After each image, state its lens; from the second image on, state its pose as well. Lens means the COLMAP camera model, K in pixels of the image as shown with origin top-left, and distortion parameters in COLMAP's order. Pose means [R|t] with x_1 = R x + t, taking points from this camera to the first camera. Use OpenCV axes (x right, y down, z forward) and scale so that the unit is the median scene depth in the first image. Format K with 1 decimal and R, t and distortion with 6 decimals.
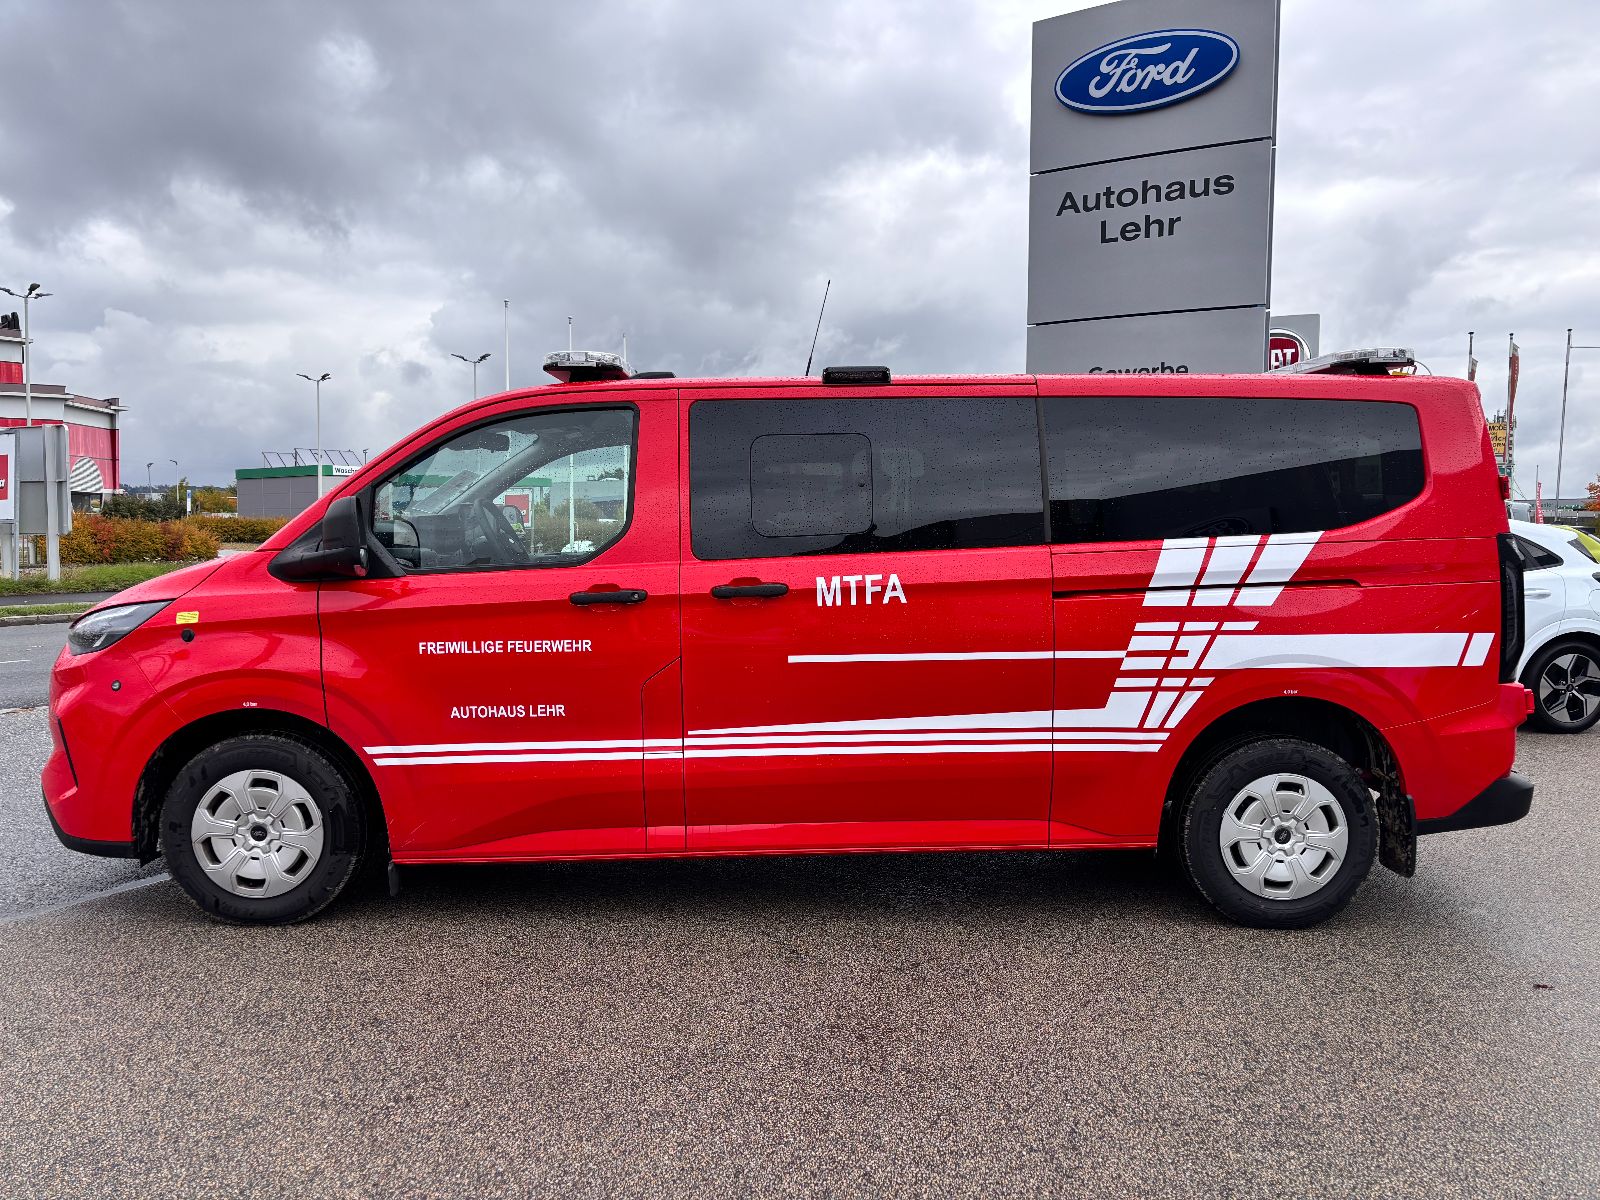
lens RADIAL K [[1228.8, 0, 804.9], [0, 1228.8, 601.5], [0, 0, 1]] dist [0.040447, -0.048961]
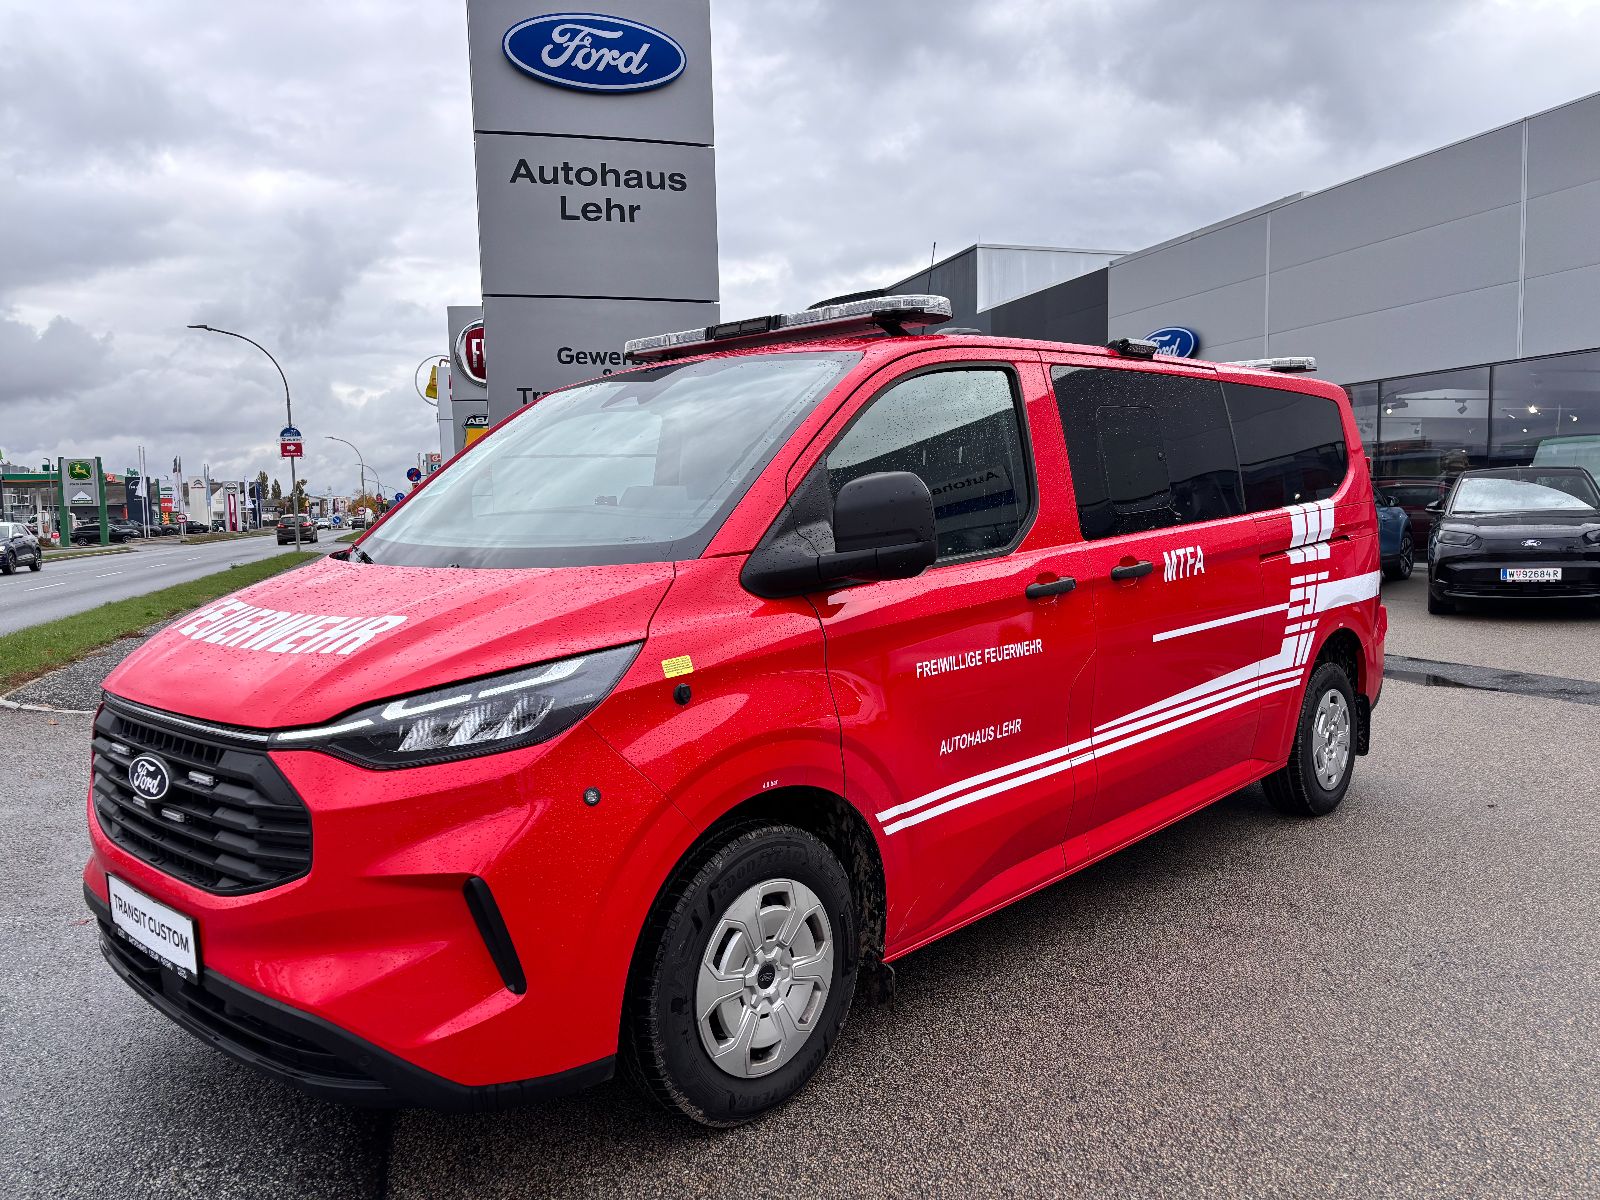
lens RADIAL K [[1228.8, 0, 801.2], [0, 1228.8, 585.1], [0, 0, 1]] dist [0.040447, -0.048961]
pose [[0.684992, -0.067160, 0.725448, -0.367590], [0.069817, 0.997211, 0.026396, -0.016219], [-0.725198, 0.032567, 0.687770, 0.213320]]
